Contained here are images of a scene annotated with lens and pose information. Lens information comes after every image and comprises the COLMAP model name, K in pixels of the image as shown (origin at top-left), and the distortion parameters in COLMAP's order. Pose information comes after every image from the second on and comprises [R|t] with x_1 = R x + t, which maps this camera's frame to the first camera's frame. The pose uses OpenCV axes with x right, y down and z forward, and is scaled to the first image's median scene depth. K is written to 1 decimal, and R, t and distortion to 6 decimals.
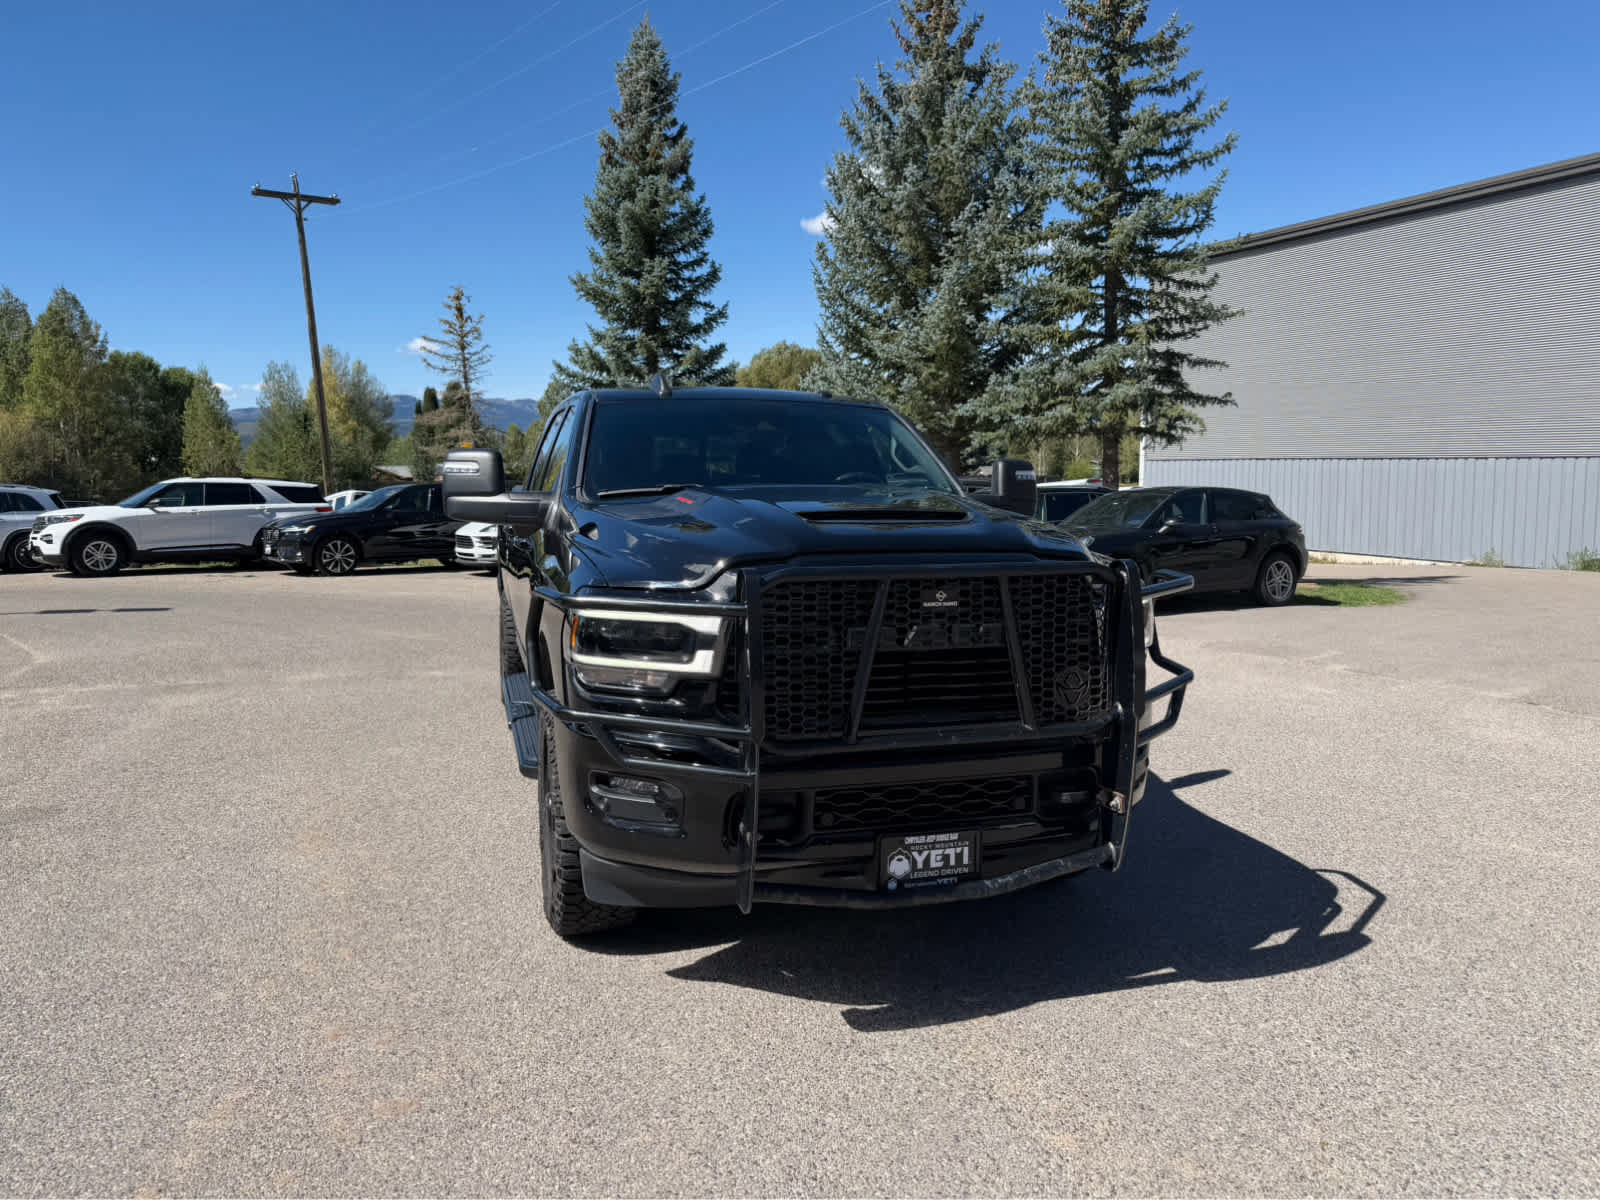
lens RADIAL K [[1135.0, 0, 813.1], [0, 1135.0, 621.8], [0, 0, 1]] dist [0.020819, -0.031010]
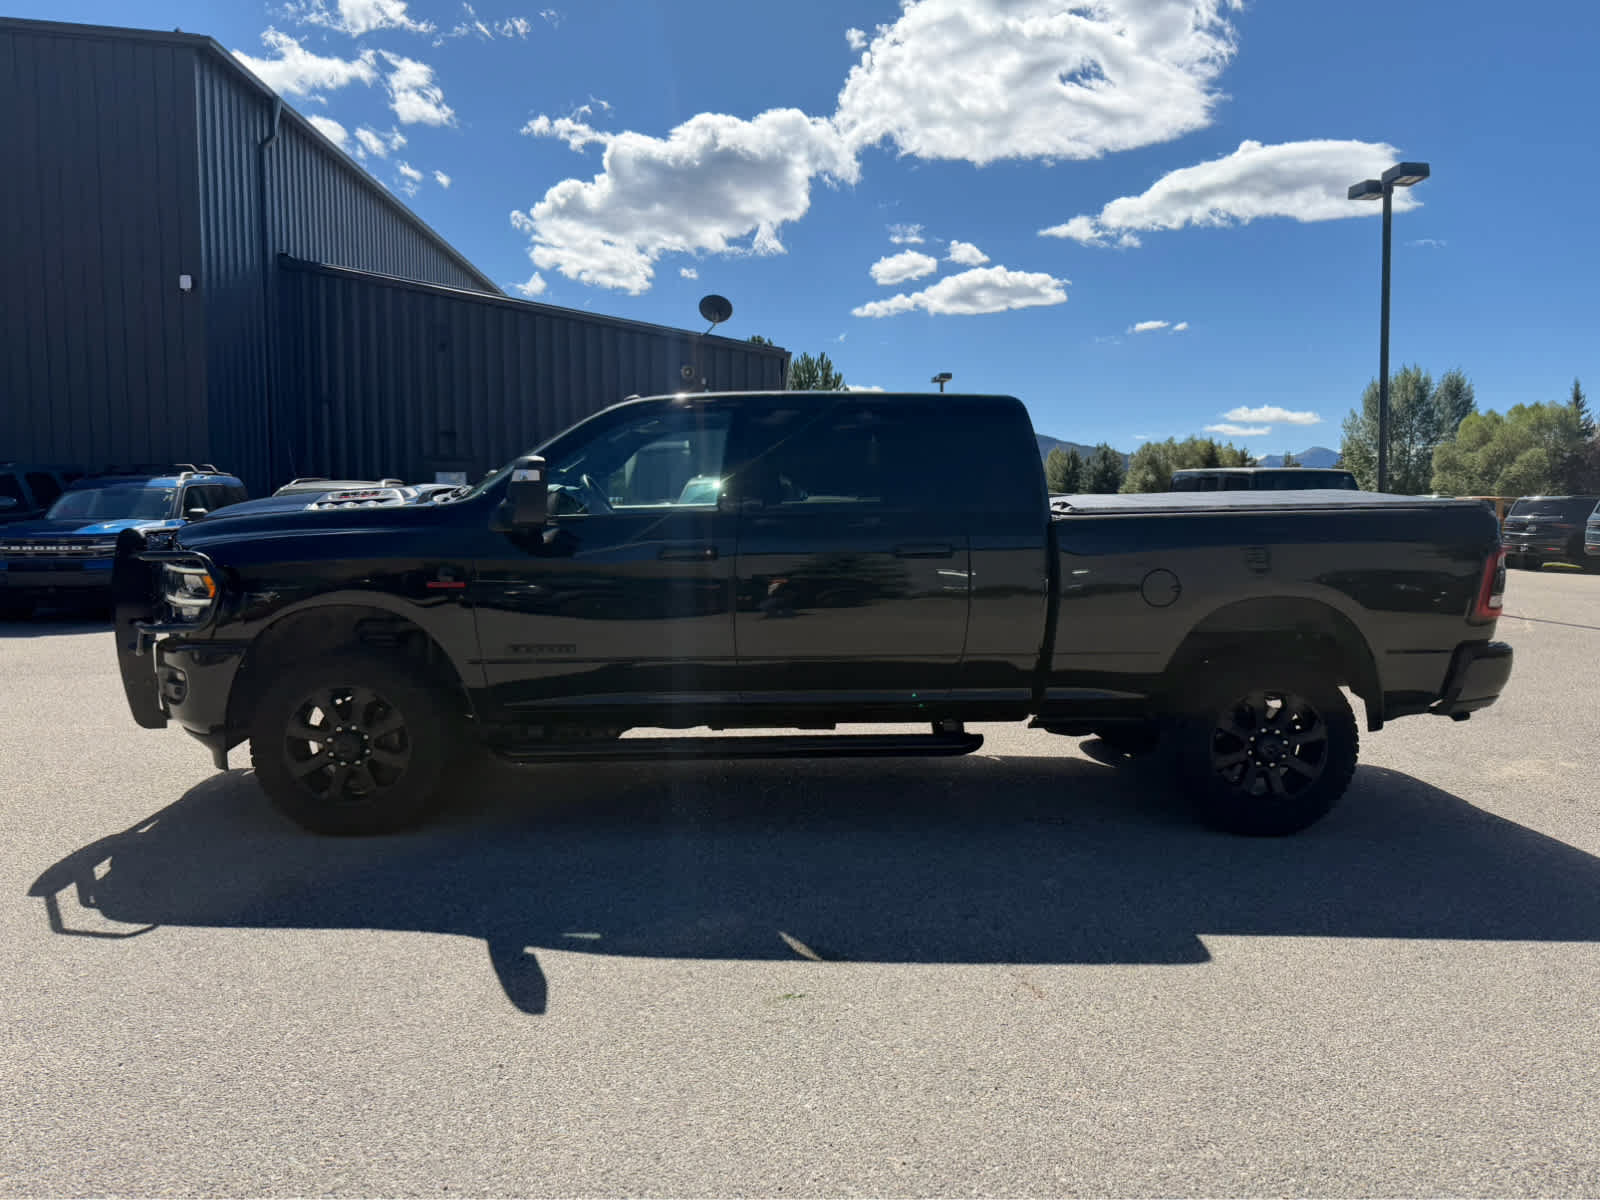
lens RADIAL K [[1135.0, 0, 803.7], [0, 1135.0, 617.7], [0, 0, 1]] dist [0.020819, -0.031010]
pose [[-0.252628, 0.104910, -0.961859, 0.278509], [-0.125144, 0.982212, 0.139998, -0.048237], [0.959436, 0.155738, -0.235005, 0.405316]]
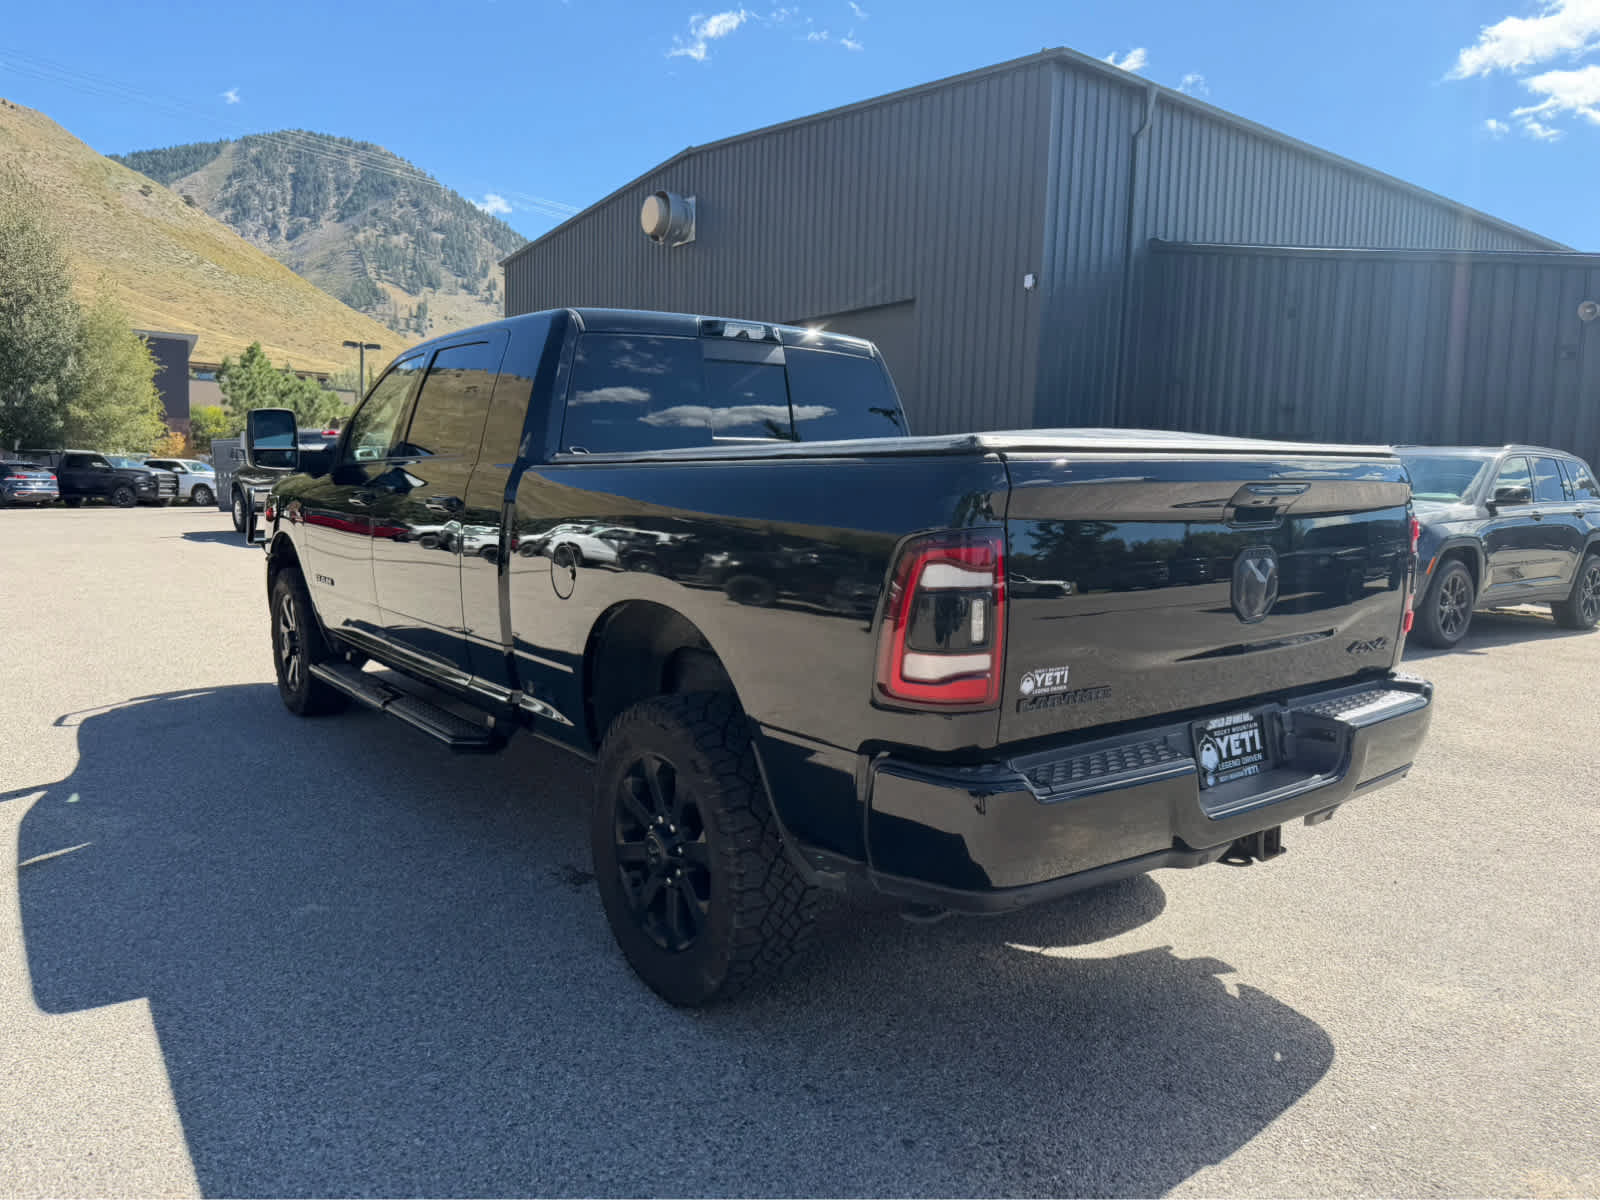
lens RADIAL K [[1135.0, 0, 807.8], [0, 1135.0, 607.6], [0, 0, 1]] dist [0.020819, -0.031010]
pose [[-0.941535, 0.025379, -0.335959, 0.020691], [-0.058152, 0.969952, 0.236243, -0.068107], [0.331860, 0.241968, -0.911768, 0.605221]]
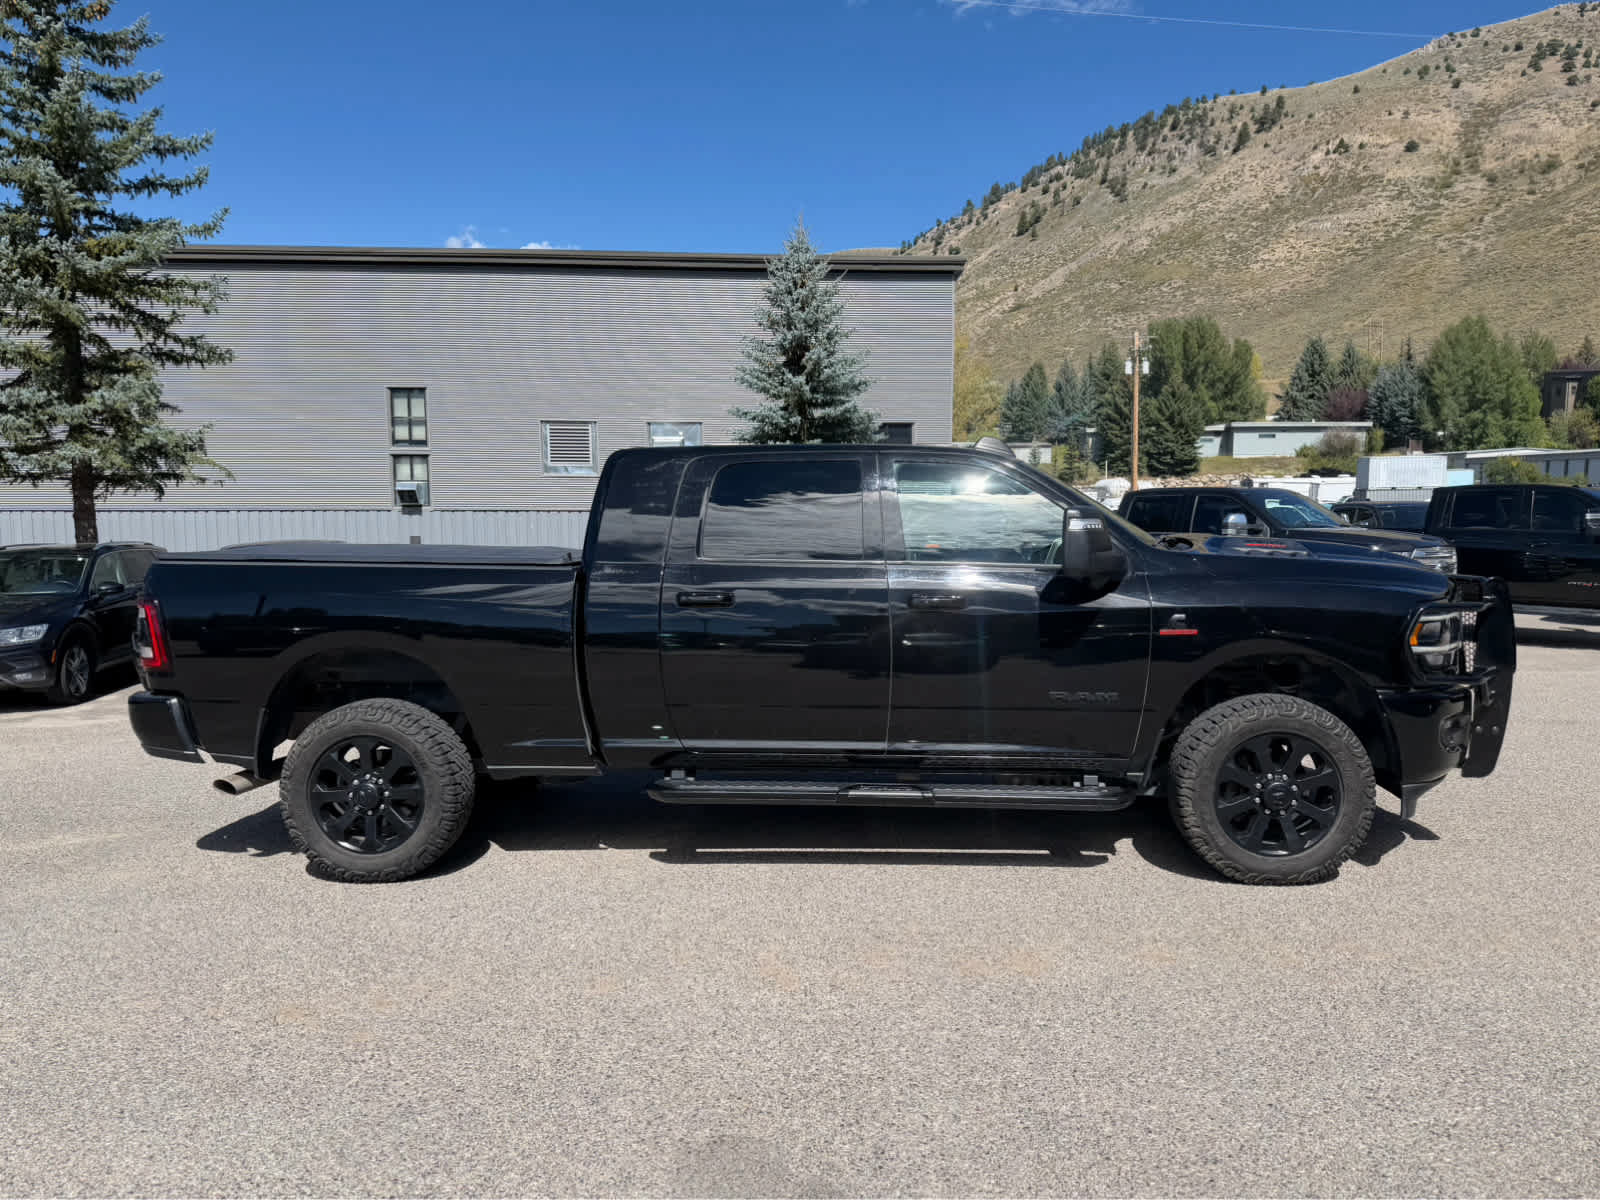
lens RADIAL K [[1135.0, 0, 811.5], [0, 1135.0, 613.2], [0, 0, 1]] dist [0.020819, -0.031010]
pose [[0.357703, -0.078708, 0.930512, -0.333861], [0.125678, 0.991434, 0.035549, -0.030346], [-0.925340, 0.104229, 0.364531, 0.212199]]
